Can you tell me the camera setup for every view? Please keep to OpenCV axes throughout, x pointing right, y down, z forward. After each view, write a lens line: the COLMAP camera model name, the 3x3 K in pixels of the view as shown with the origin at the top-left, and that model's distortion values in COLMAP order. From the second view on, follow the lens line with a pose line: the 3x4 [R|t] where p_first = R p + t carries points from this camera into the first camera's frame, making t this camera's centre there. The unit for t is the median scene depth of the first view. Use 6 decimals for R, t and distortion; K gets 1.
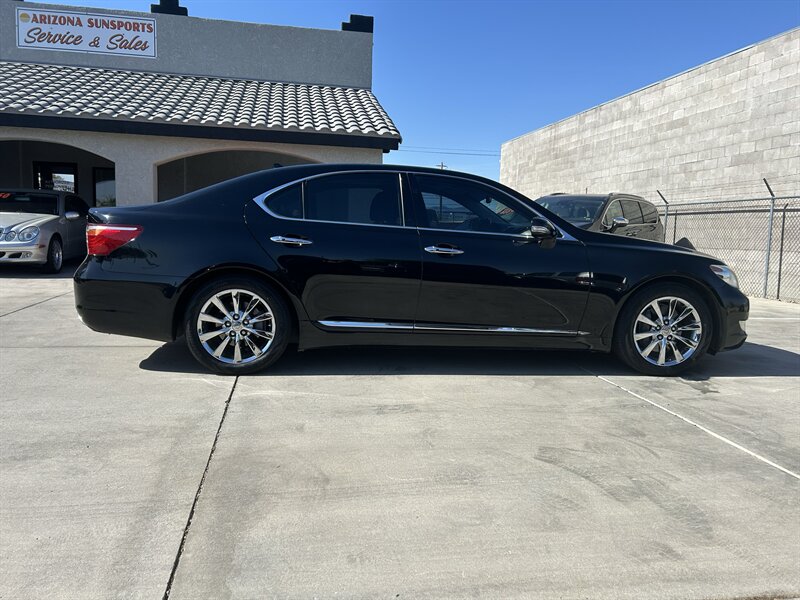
lens RADIAL K [[623.1, 0, 400.7], [0, 623.1, 308.2], [0, 0, 1]] dist [0.050868, -0.047181]
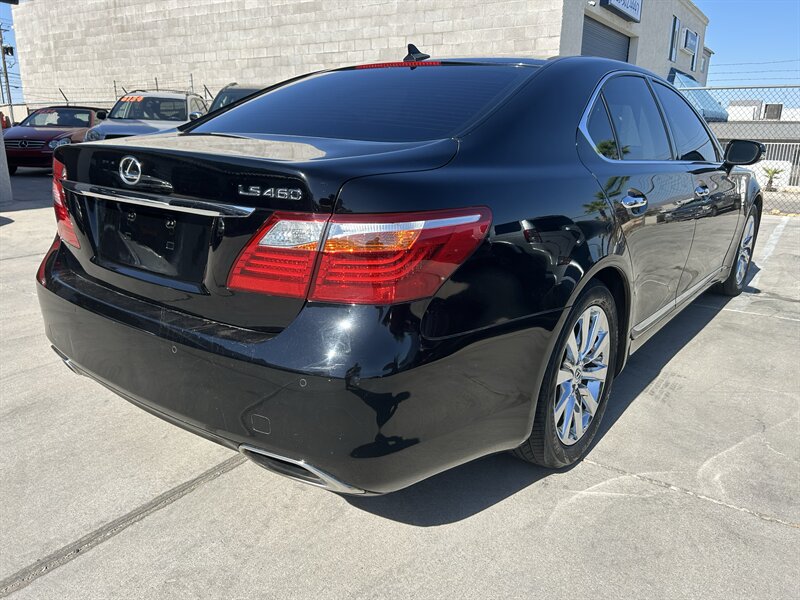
lens RADIAL K [[623.1, 0, 400.7], [0, 623.1, 308.2], [0, 0, 1]] dist [0.050868, -0.047181]
pose [[0.684605, -0.224968, 0.693329, -0.245246], [0.100572, 0.971236, 0.215836, -0.053045], [-0.721942, -0.078033, 0.687539, 0.253515]]
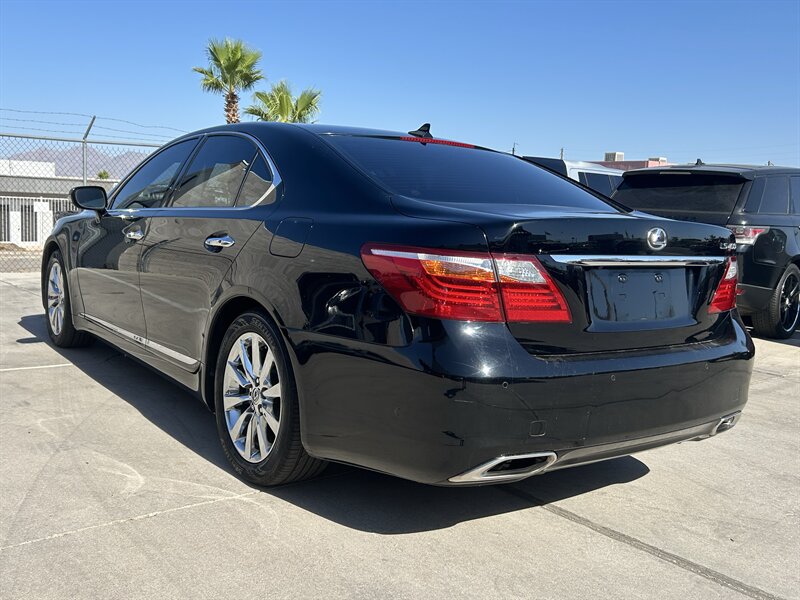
lens RADIAL K [[781.1, 0, 403.2], [0, 781.1, 309.5], [0, 0, 1]] dist [0.119115, -0.241899]
pose [[-0.506574, -0.168555, 0.845560, -0.331729], [0.053474, 0.972675, 0.225930, -0.091741], [-0.860537, 0.159666, -0.483718, 0.558899]]
